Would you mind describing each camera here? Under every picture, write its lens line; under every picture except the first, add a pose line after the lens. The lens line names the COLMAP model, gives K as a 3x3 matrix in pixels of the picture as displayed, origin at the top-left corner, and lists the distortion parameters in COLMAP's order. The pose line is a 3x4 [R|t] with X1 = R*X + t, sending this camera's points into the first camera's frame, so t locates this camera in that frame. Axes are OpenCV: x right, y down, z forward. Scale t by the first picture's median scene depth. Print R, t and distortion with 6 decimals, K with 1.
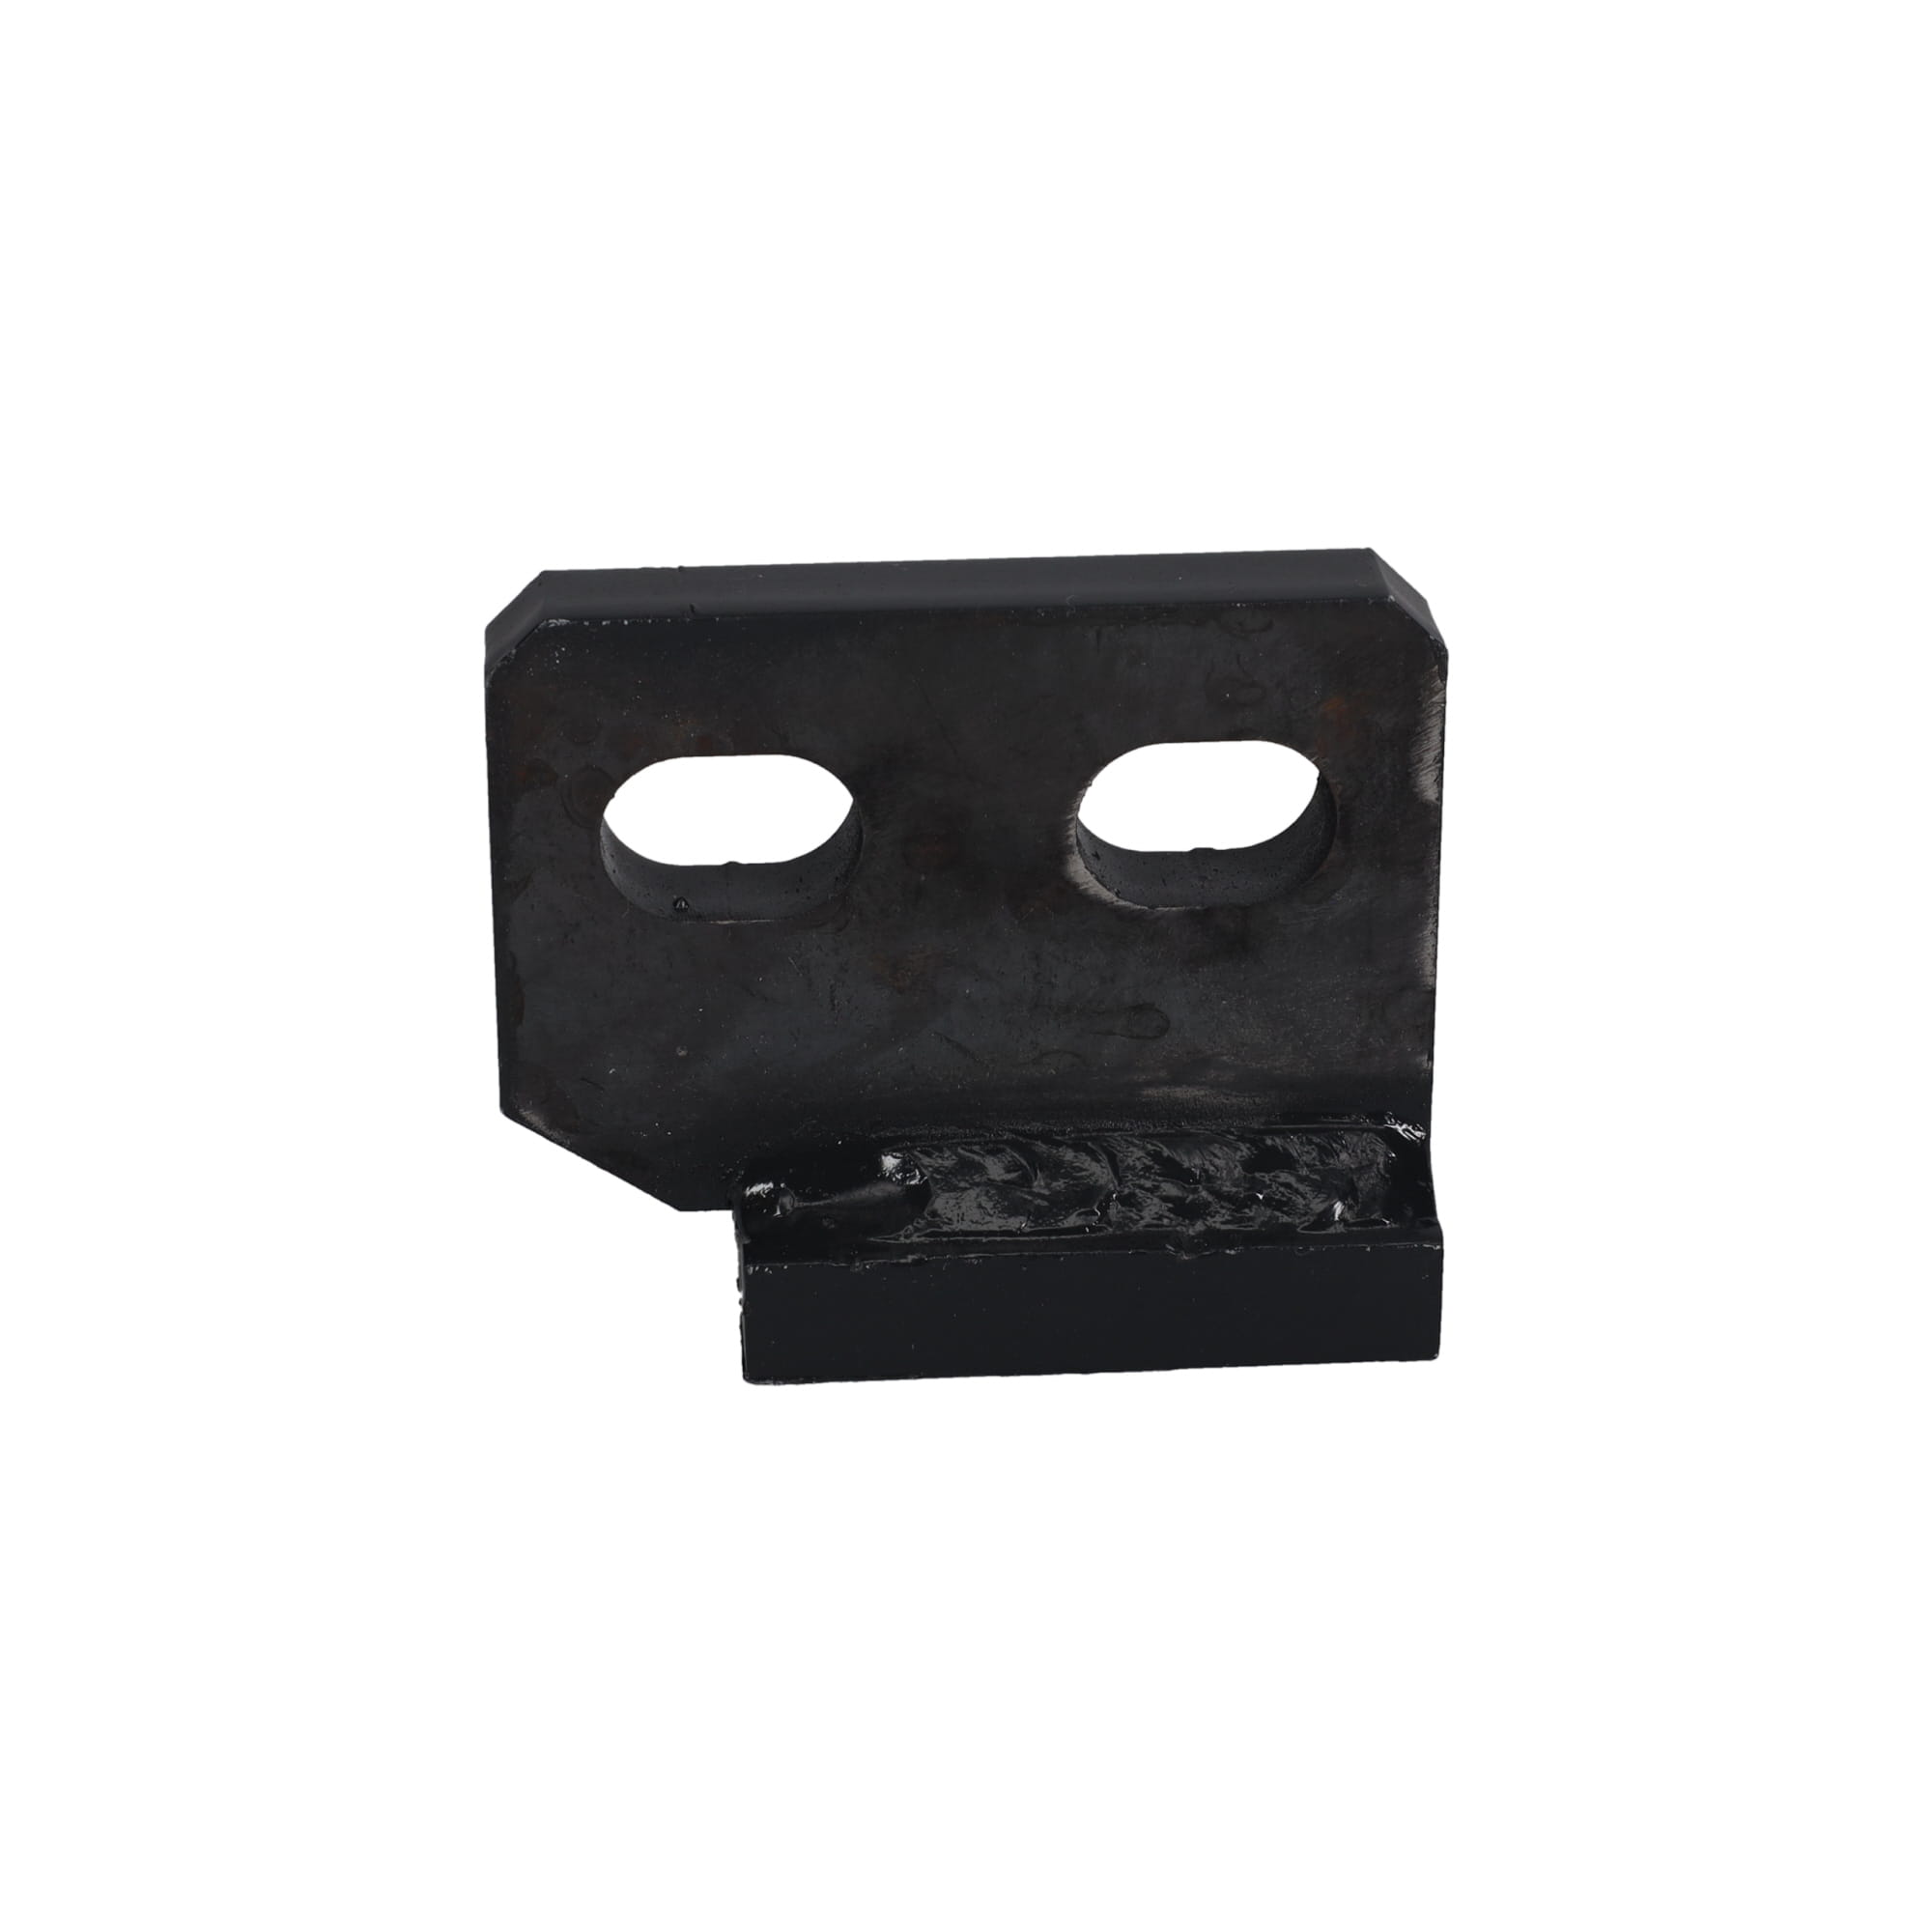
lens RADIAL K [[5588.8, 0, 966.0], [0, 5588.8, 966.0], [0, 0, 1]] dist [0.039685, 0.047008]
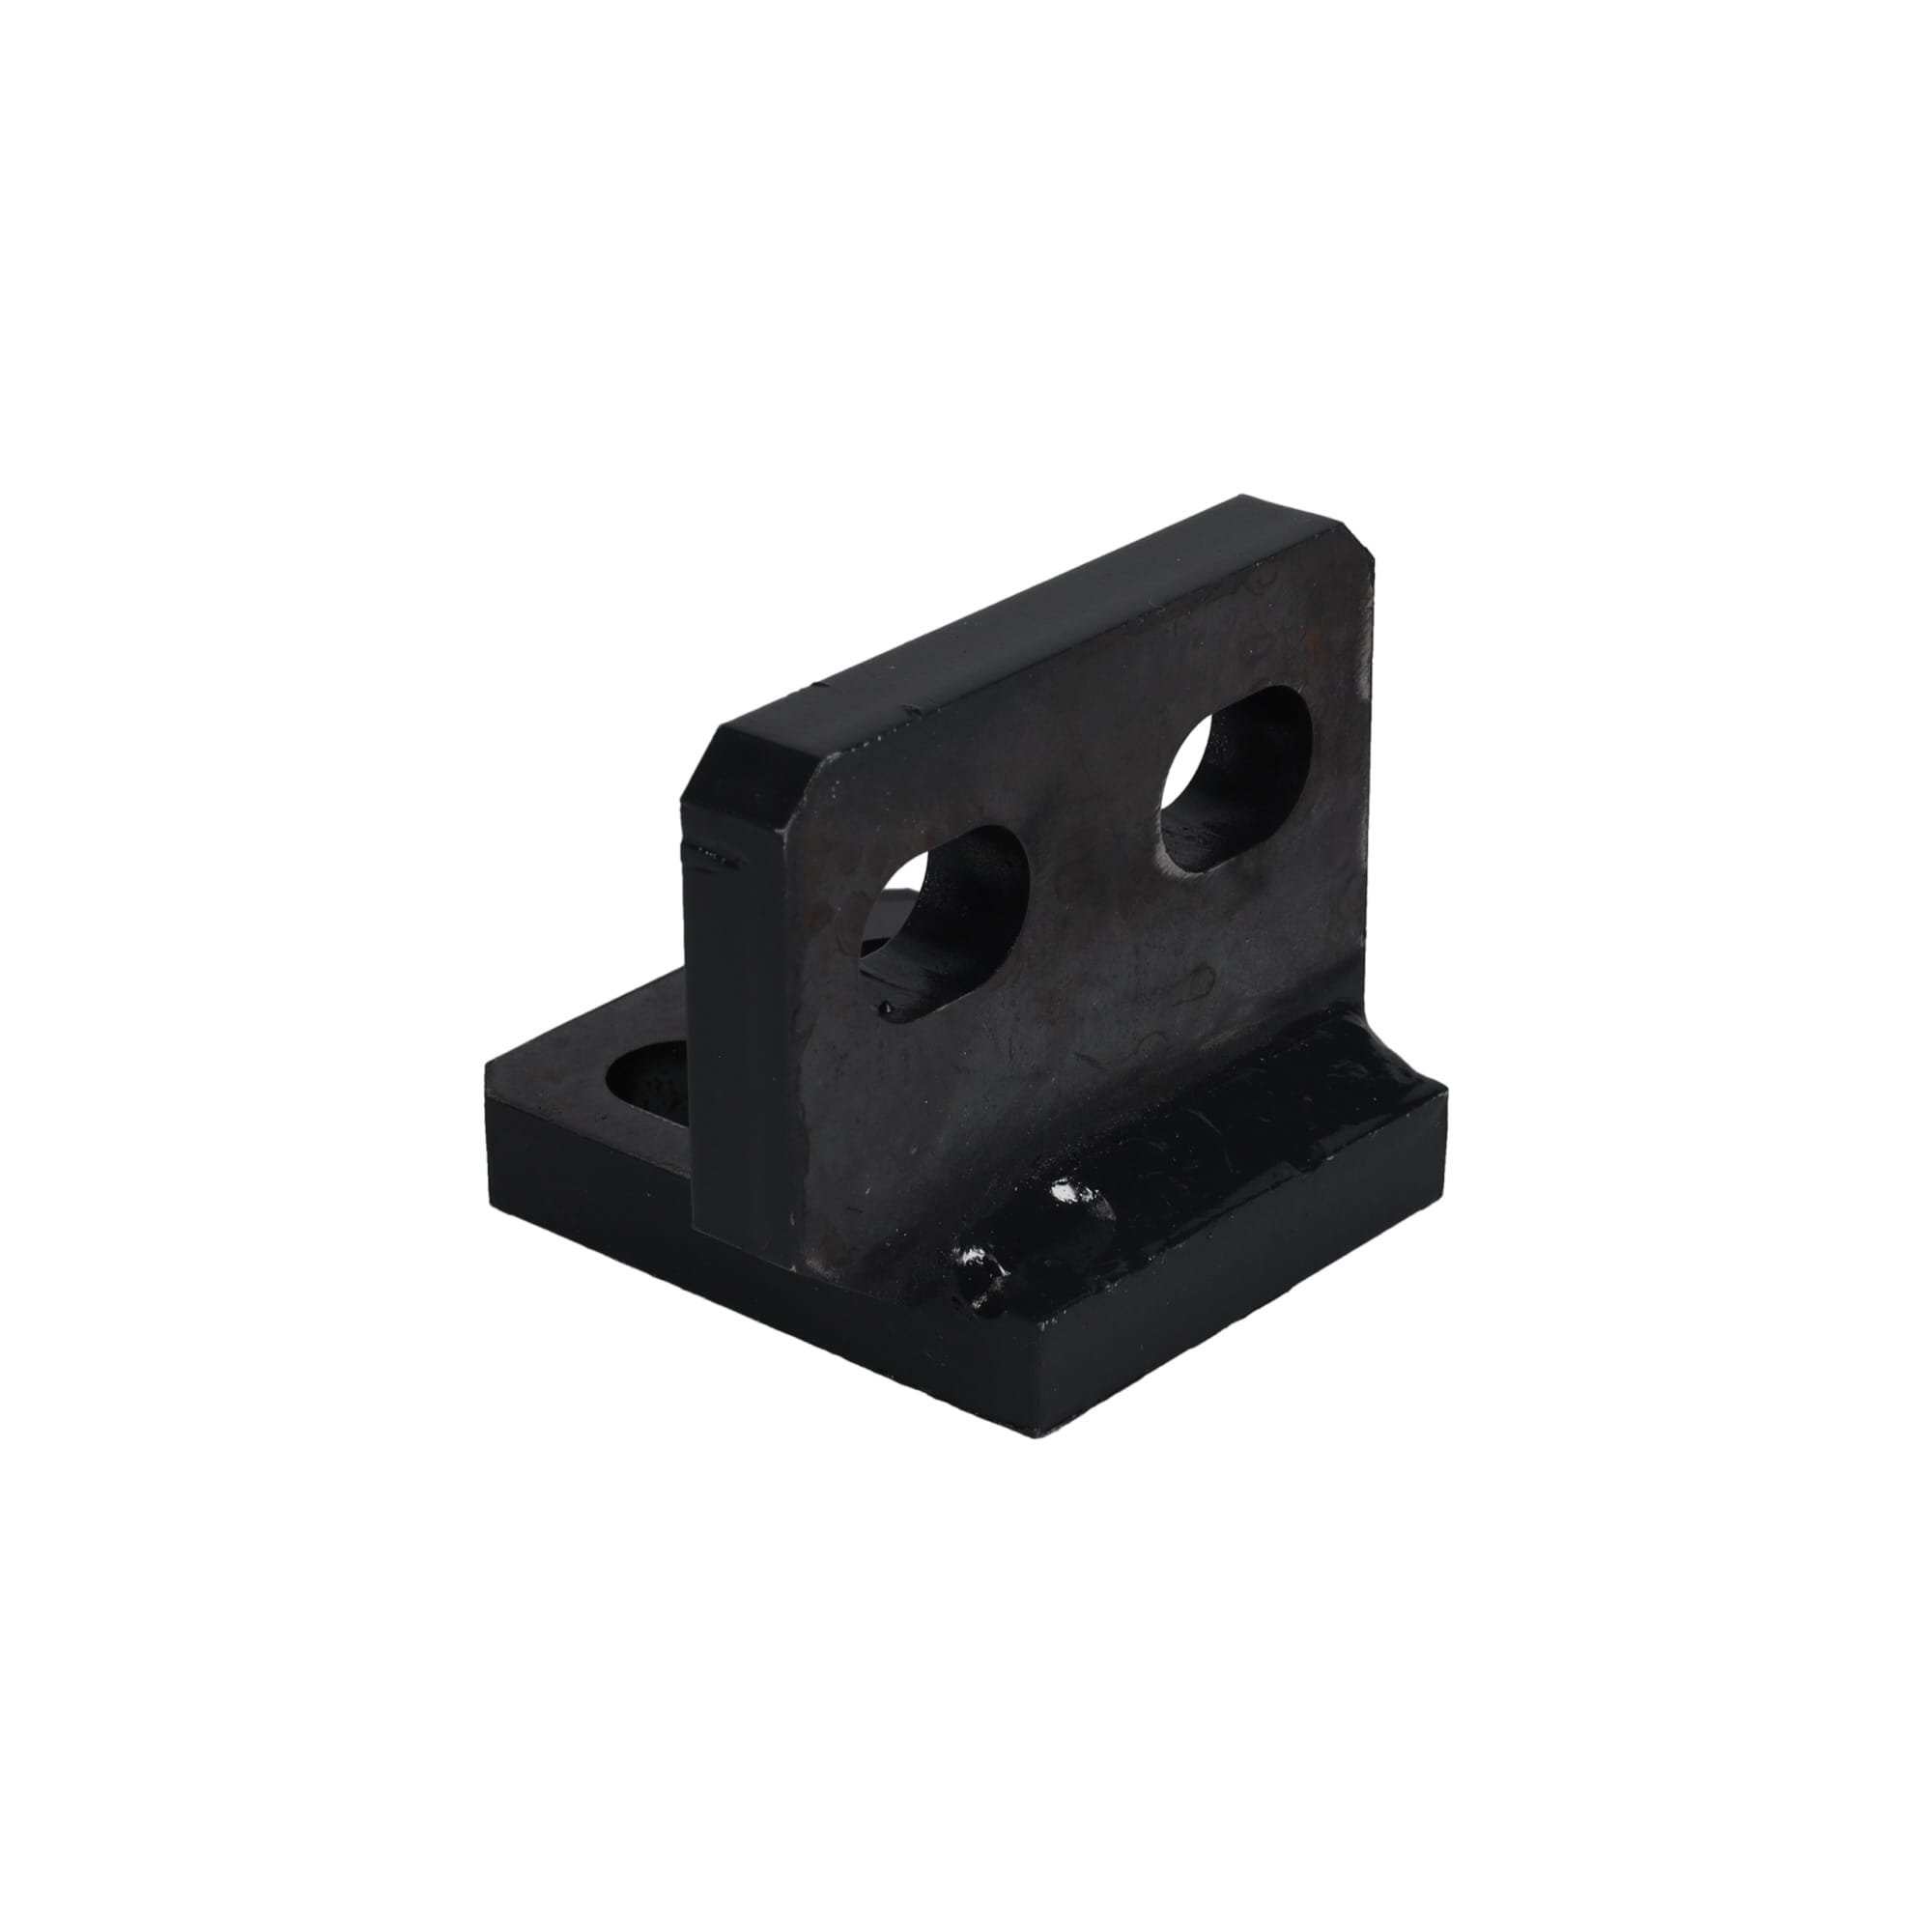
lens RADIAL K [[5588.8, 0, 966.0], [0, 5588.8, 966.0], [0, 0, 1]] dist [0.039685, 0.047008]
pose [[0.708029, -0.300464, 0.639074, -0.667314], [0.272938, 0.951077, 0.144766, -0.156304], [-0.651306, 0.071929, 0.755399, 0.246600]]
